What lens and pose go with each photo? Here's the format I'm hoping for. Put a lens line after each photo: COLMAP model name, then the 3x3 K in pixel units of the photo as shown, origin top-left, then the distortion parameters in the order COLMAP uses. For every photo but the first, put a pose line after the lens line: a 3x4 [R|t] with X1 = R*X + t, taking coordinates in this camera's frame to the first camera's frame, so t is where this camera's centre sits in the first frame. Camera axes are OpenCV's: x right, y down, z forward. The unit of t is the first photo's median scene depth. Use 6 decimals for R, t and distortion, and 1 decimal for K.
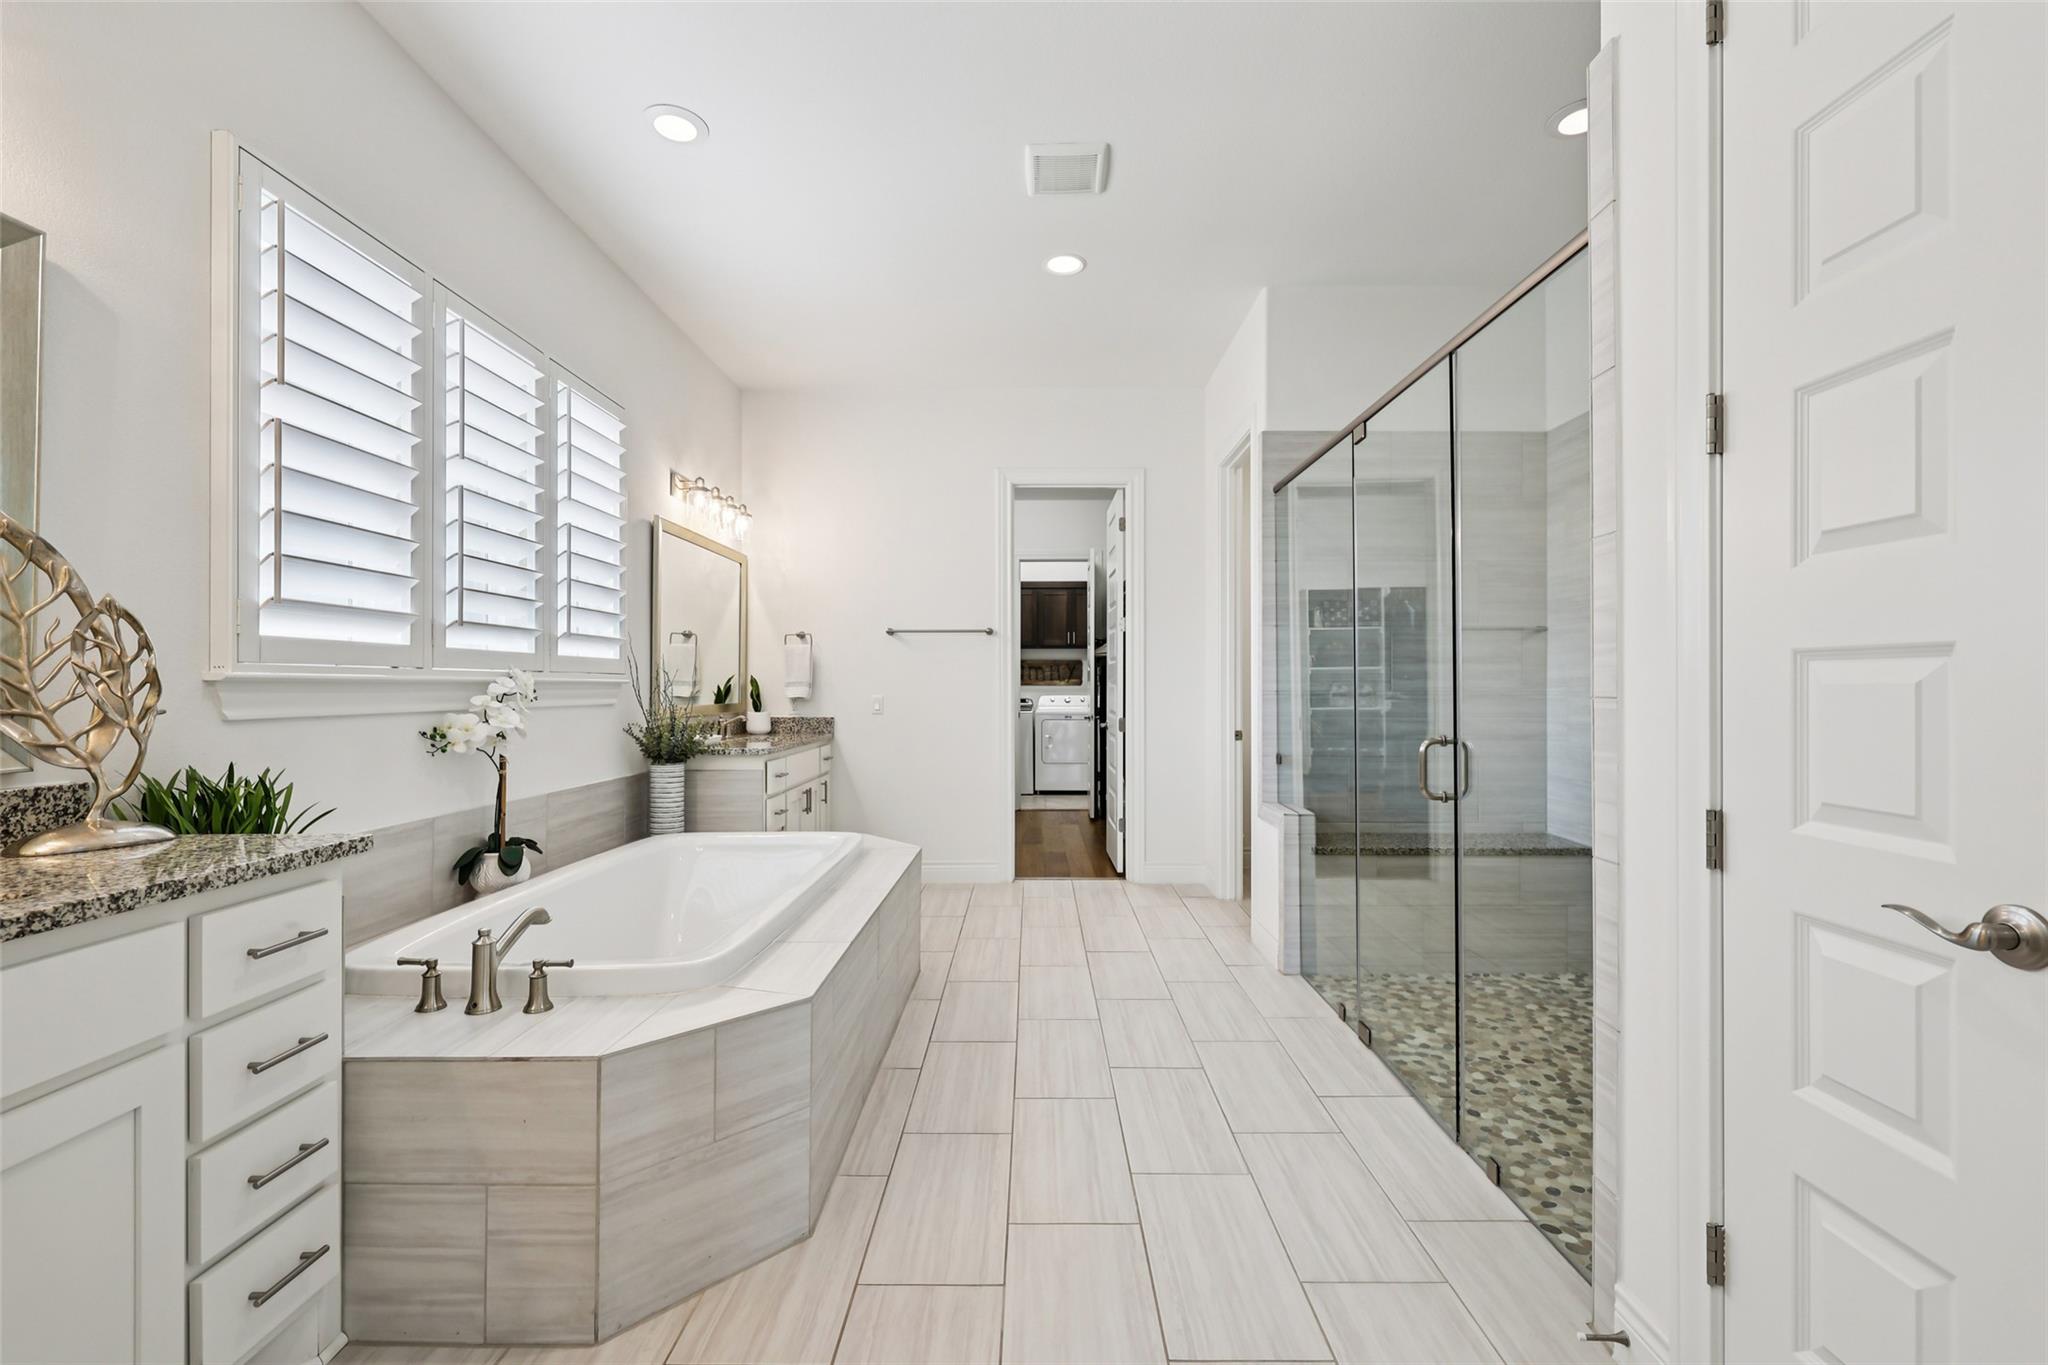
lens RADIAL K [[863.6, 0, 1024.0], [0, 863.6, 682.5], [0, 0, 1]] dist [-0.000012, 0.000680]
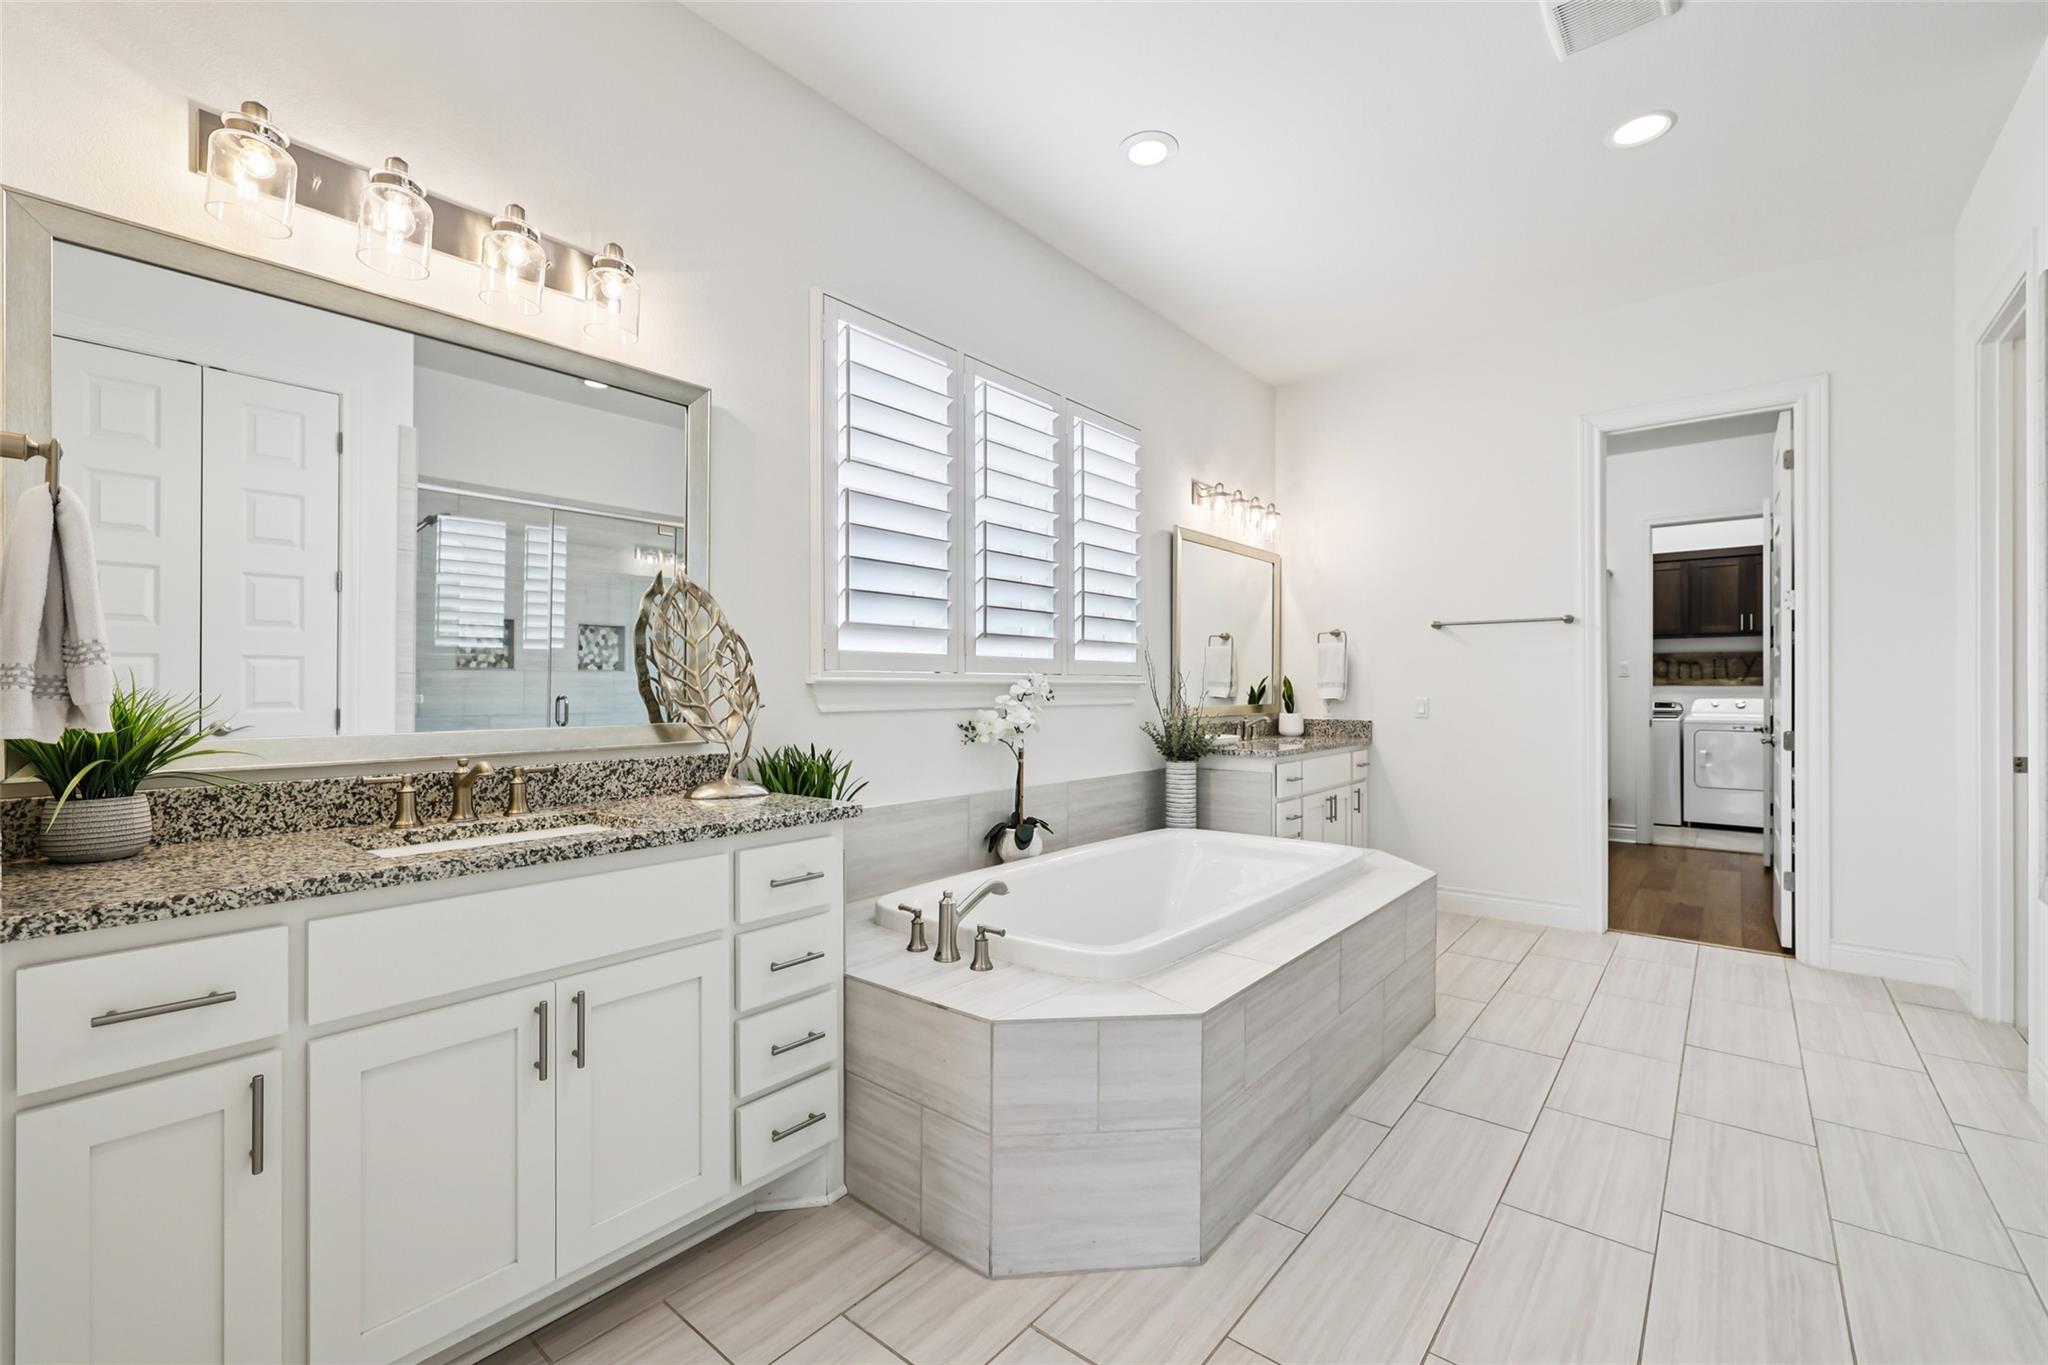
lens RADIAL K [[862.6, 0, 1027.2], [0, 862.6, 686.3], [0, 0, 1]] dist [0.001329, 0.000341]
pose [[0.777286, -0.001022, -0.629147, 0.144753], [0.003488, 0.999990, 0.002684, -0.000326], [0.629138, -0.004281, 0.777282, 0.098975]]
